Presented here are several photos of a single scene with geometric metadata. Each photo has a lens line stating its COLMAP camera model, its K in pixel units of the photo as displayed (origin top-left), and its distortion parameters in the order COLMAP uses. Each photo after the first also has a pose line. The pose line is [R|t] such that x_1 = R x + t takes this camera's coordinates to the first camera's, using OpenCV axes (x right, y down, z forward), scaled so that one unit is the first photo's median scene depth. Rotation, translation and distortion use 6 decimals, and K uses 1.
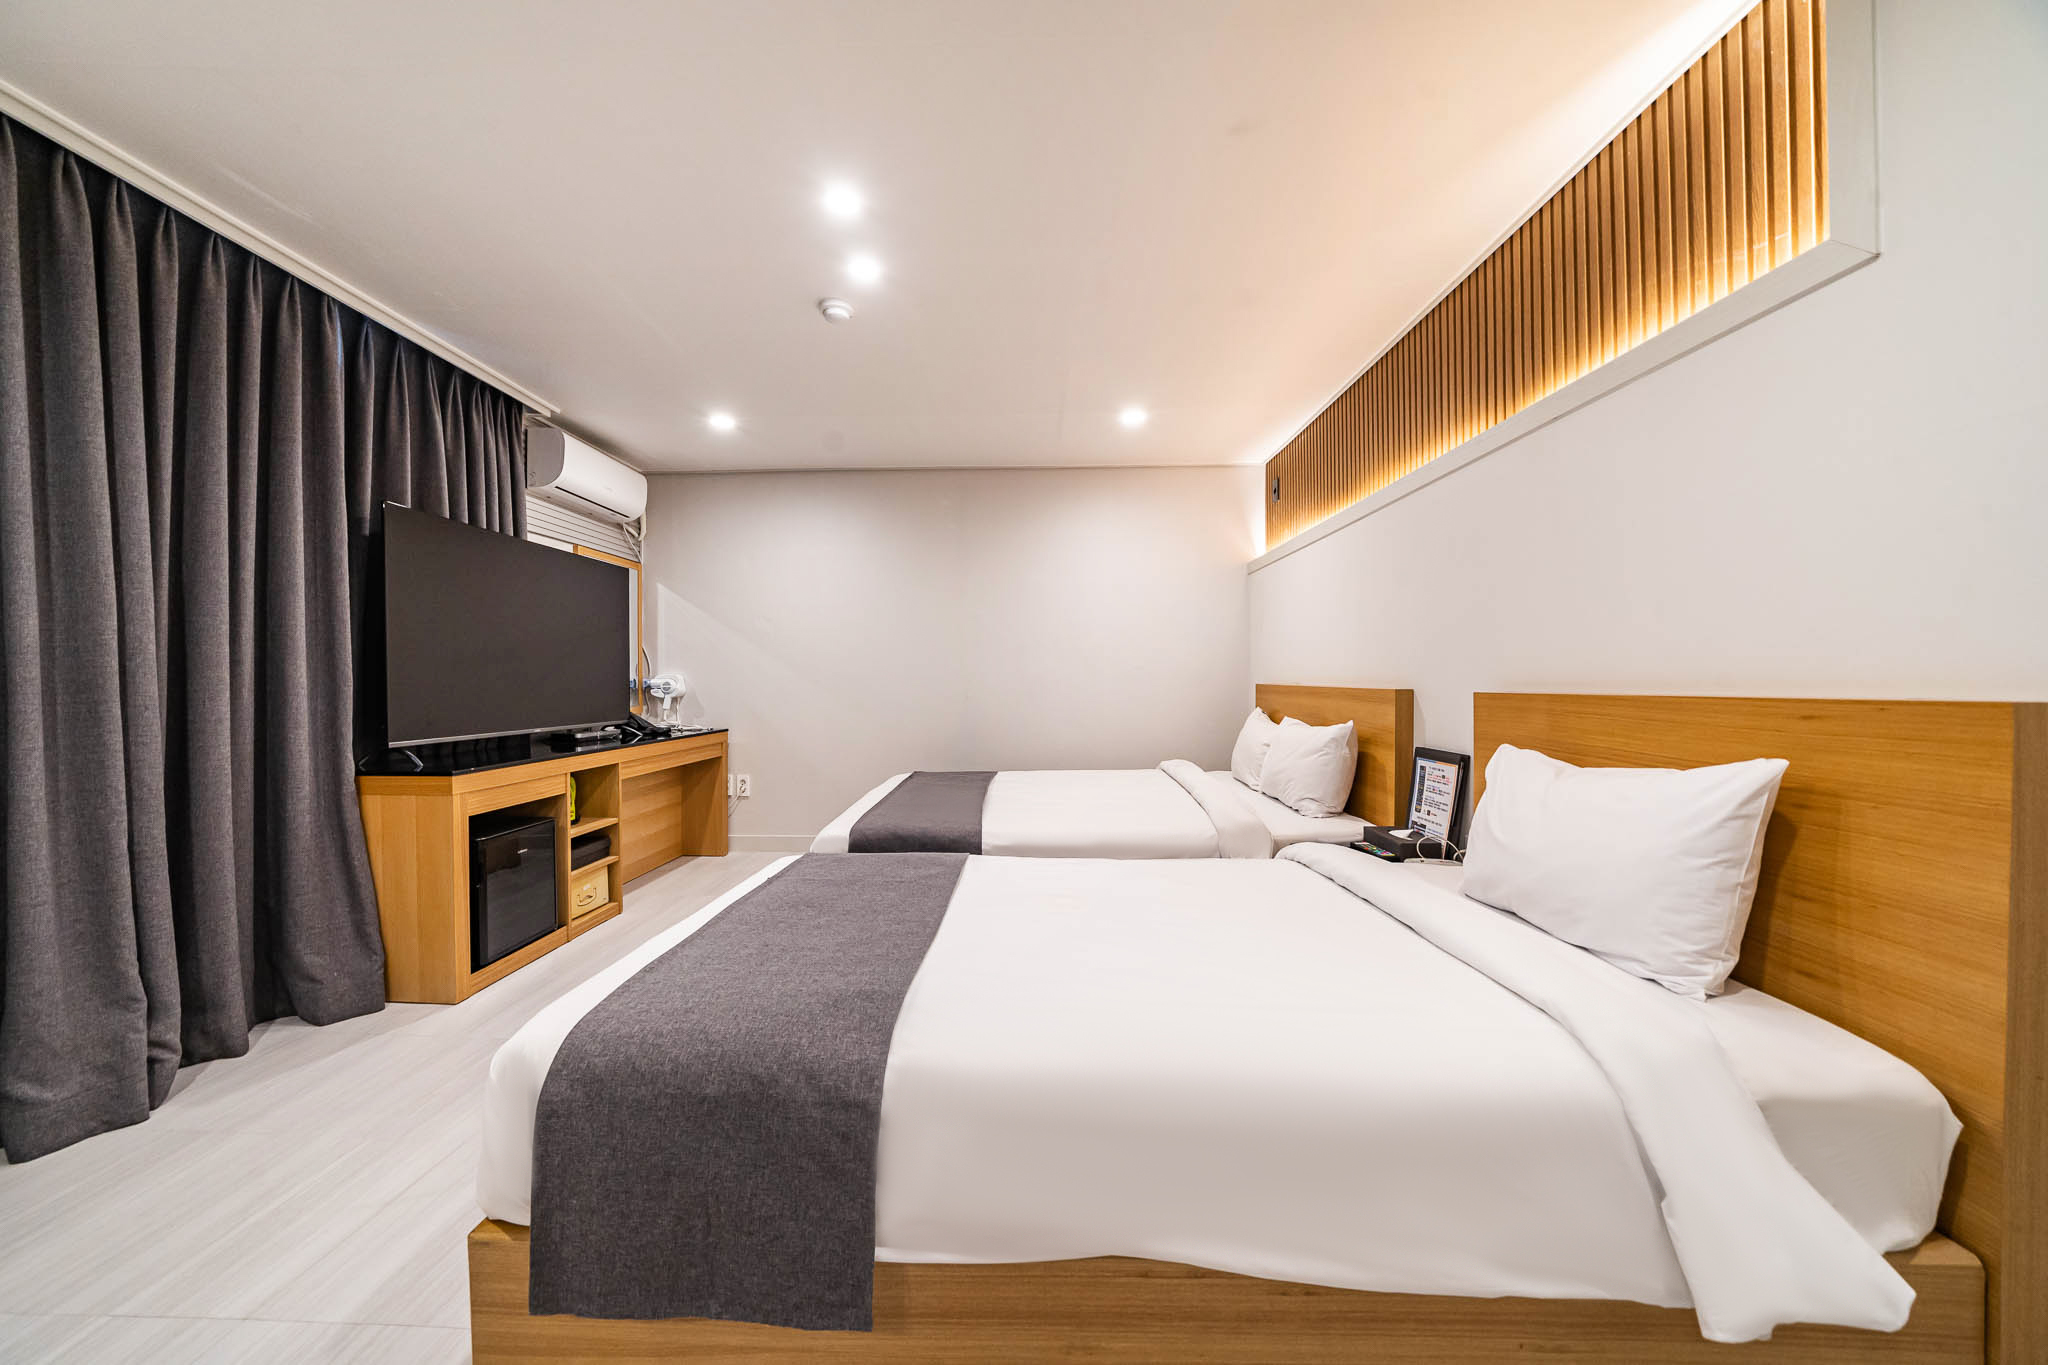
lens RADIAL K [[706.8, 0, 1010.7], [0, 706.8, 689.6], [0, 0, 1]] dist [-0.015360, 0.000116]
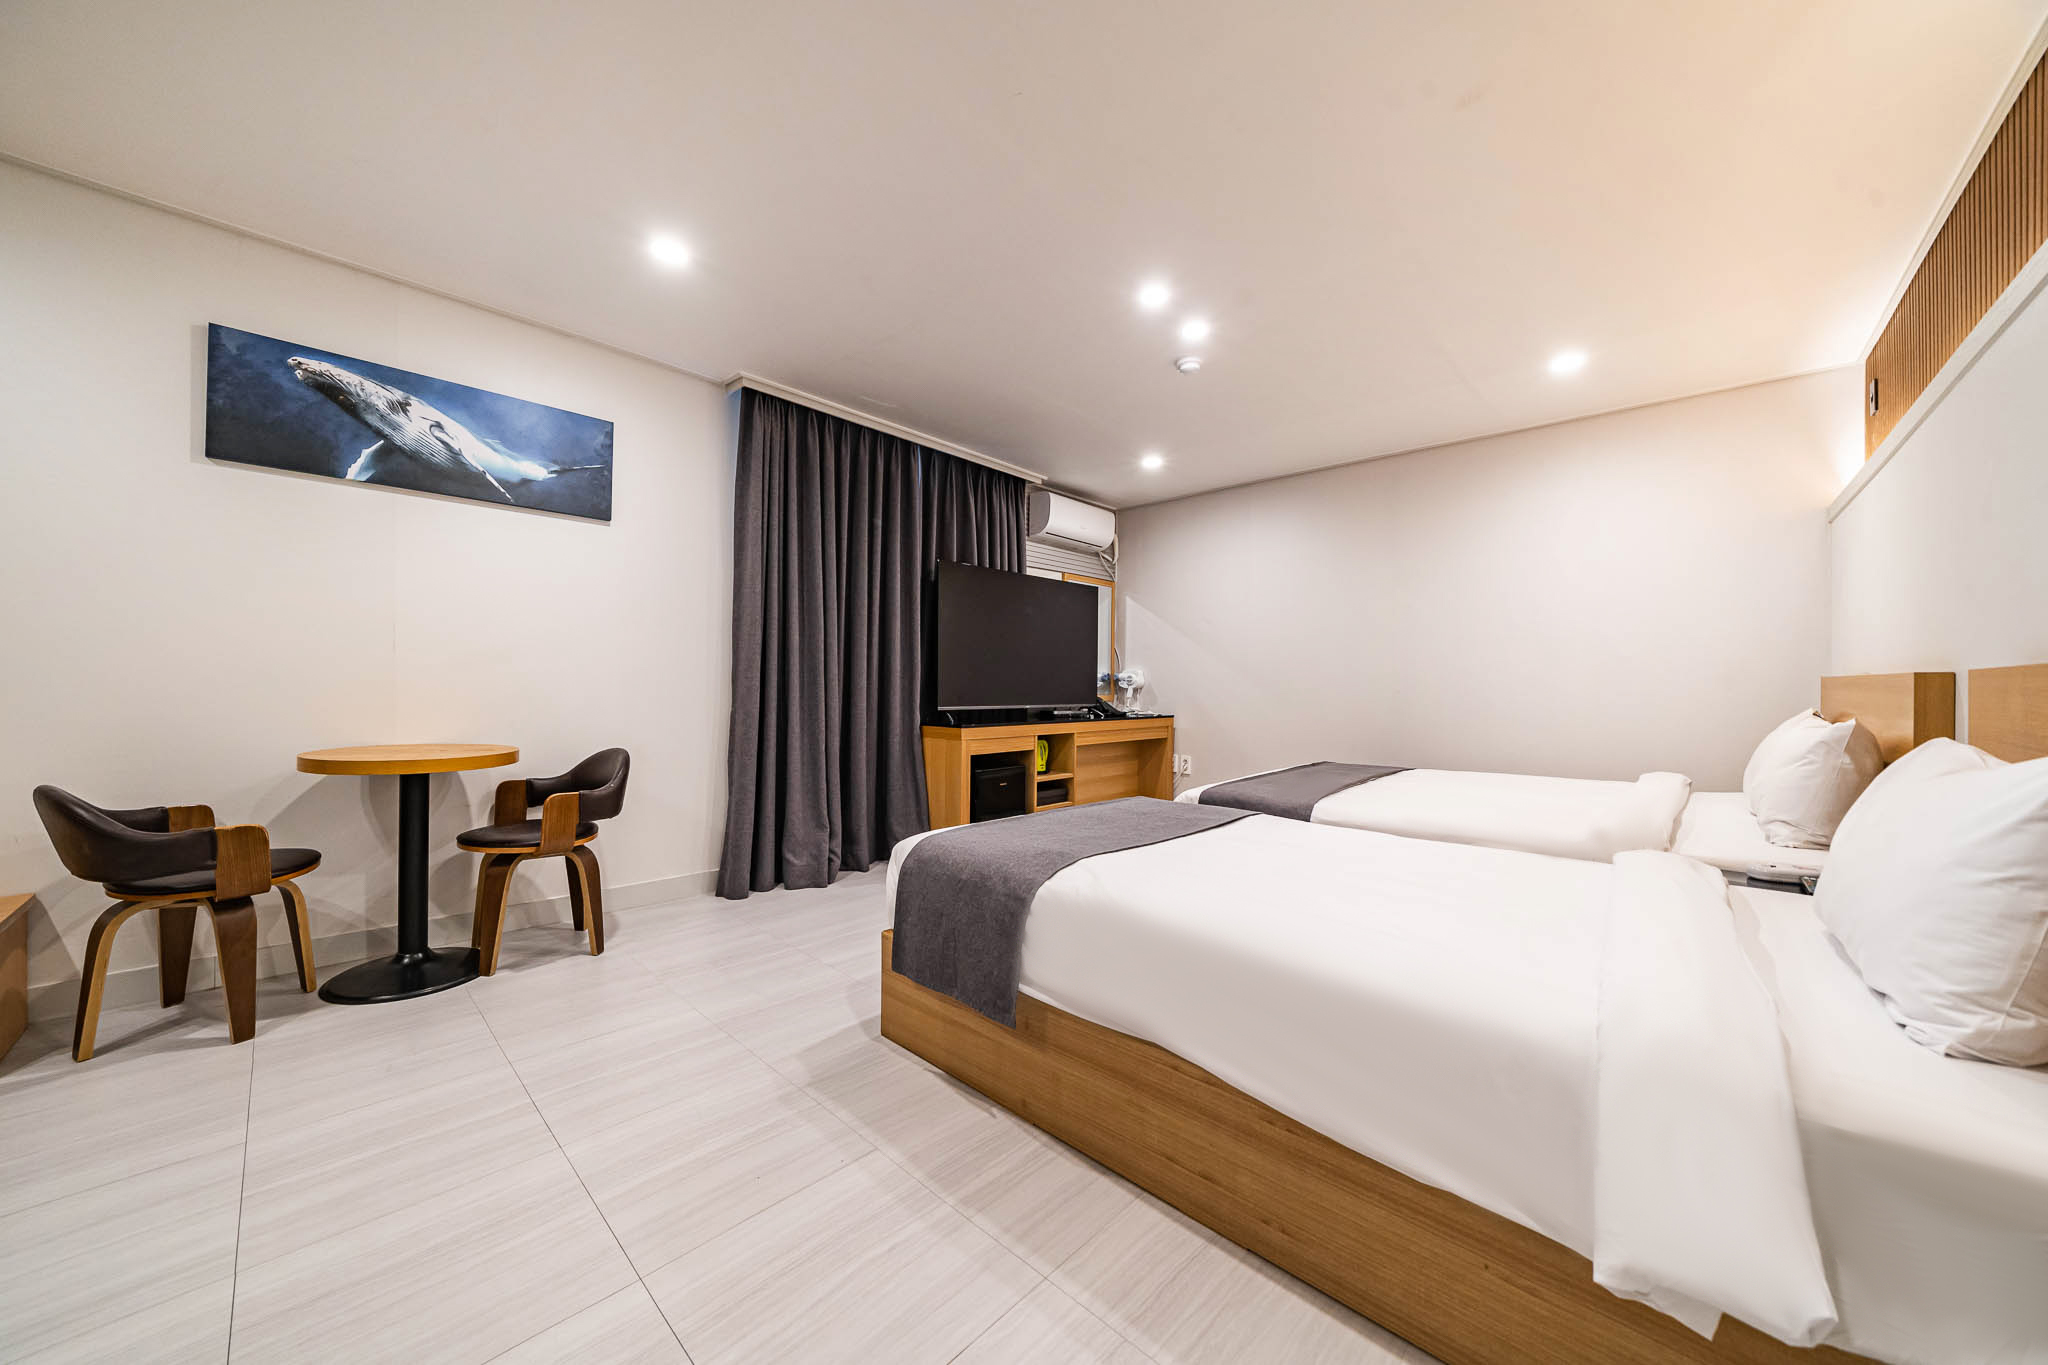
lens RADIAL K [[706.8, 0, 1010.7], [0, 706.8, 689.6], [0, 0, 1]] dist [-0.015360, 0.000116]
pose [[0.738642, 0.012937, -0.673974, 0.339737], [-0.018898, 0.999820, -0.001520, 0.033891], [0.673833, 0.013859, 0.738753, -0.103945]]
